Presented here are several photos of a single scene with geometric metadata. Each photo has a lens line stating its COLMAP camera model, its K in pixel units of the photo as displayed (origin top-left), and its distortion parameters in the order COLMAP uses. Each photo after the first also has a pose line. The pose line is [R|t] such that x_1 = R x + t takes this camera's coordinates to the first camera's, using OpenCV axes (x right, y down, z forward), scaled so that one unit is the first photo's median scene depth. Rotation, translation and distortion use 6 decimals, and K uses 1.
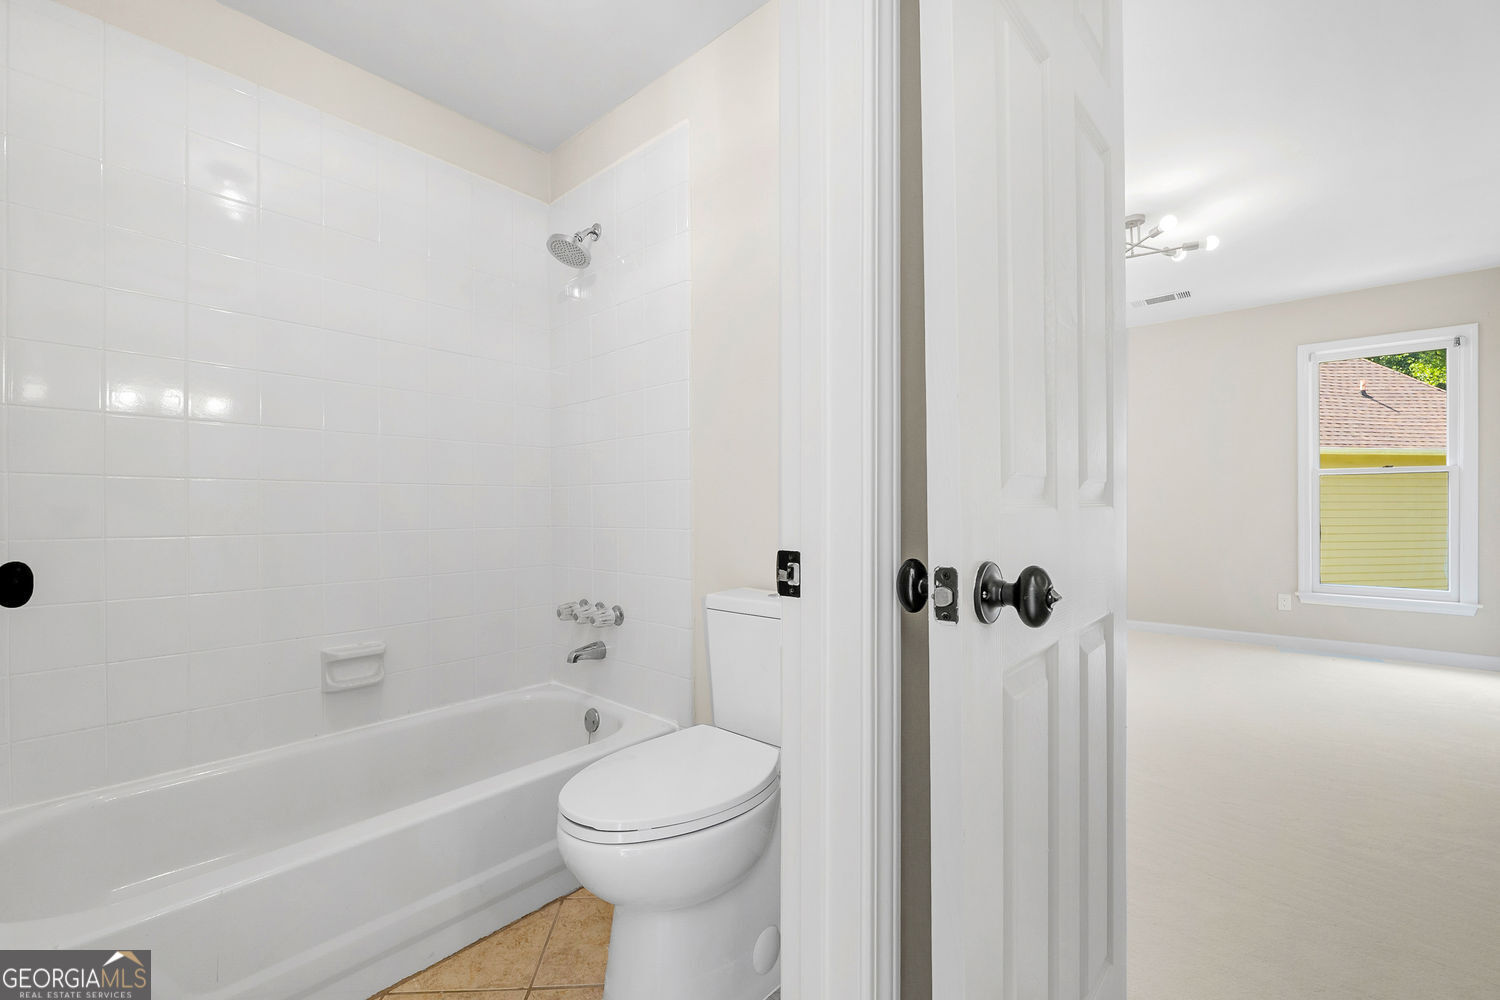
lens RADIAL K [[609.7, 0, 747.5], [0, 609.7, 511.1], [0, 0, 1]] dist [-0.011697, 0.000174]
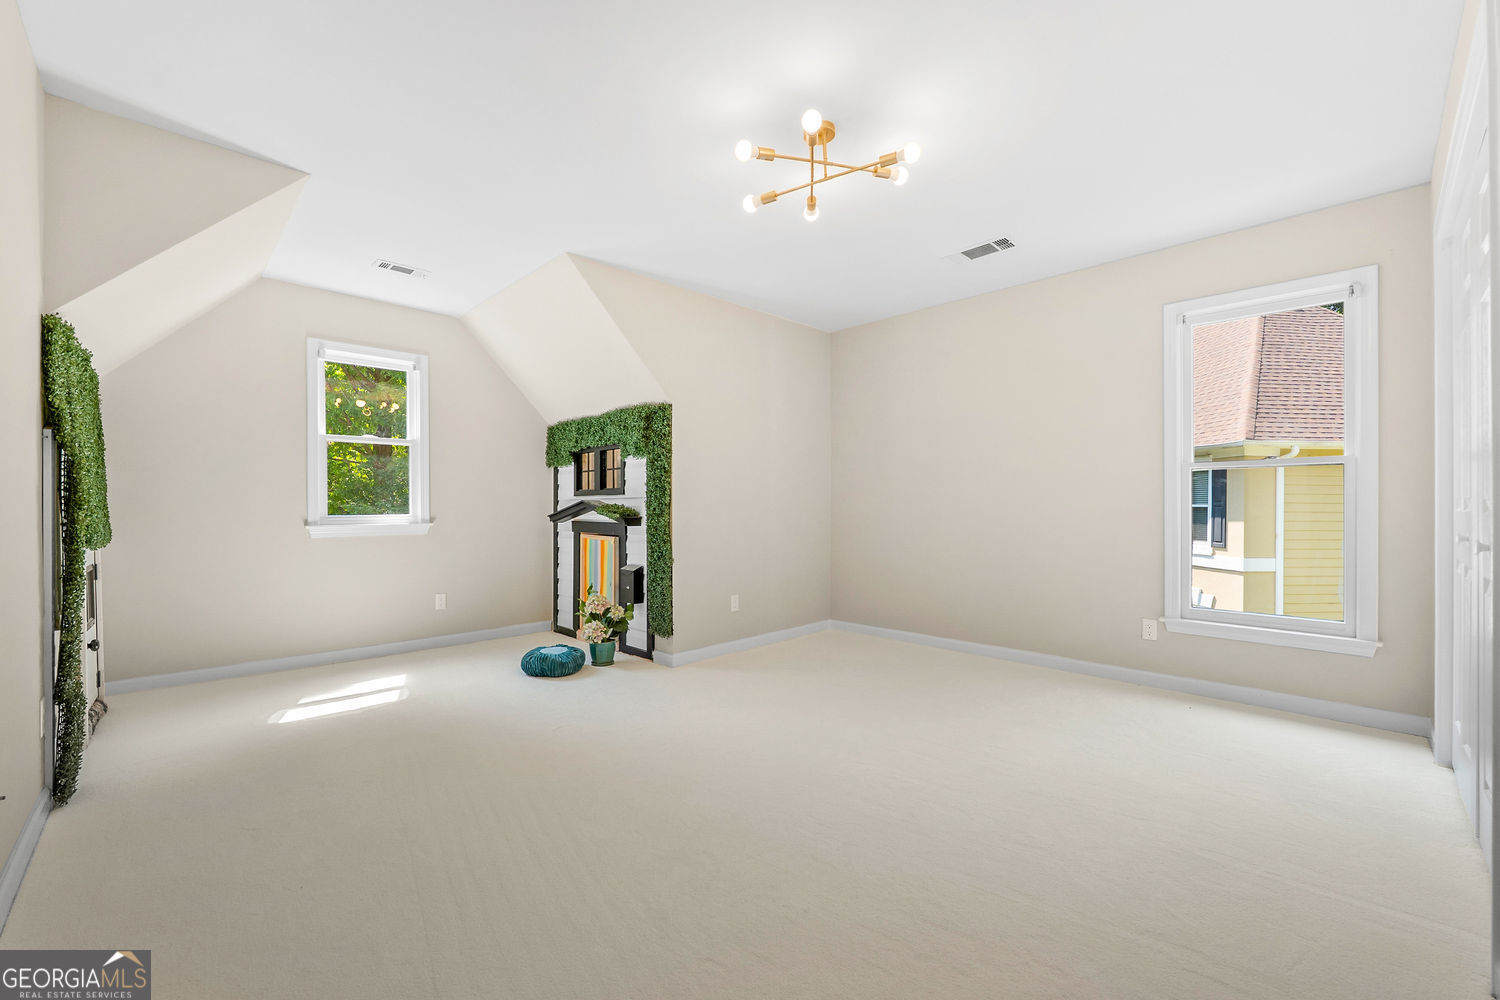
lens RADIAL K [[609.7, 0, 749.9], [0, 609.7, 505.9], [0, 0, 1]] dist [-0.011697, 0.000174]
pose [[0.997064, 0.005742, -0.076359, 0.463480], [-0.006227, 0.999962, -0.006114, -0.003530], [0.076321, 0.006572, 0.997062, 0.180823]]
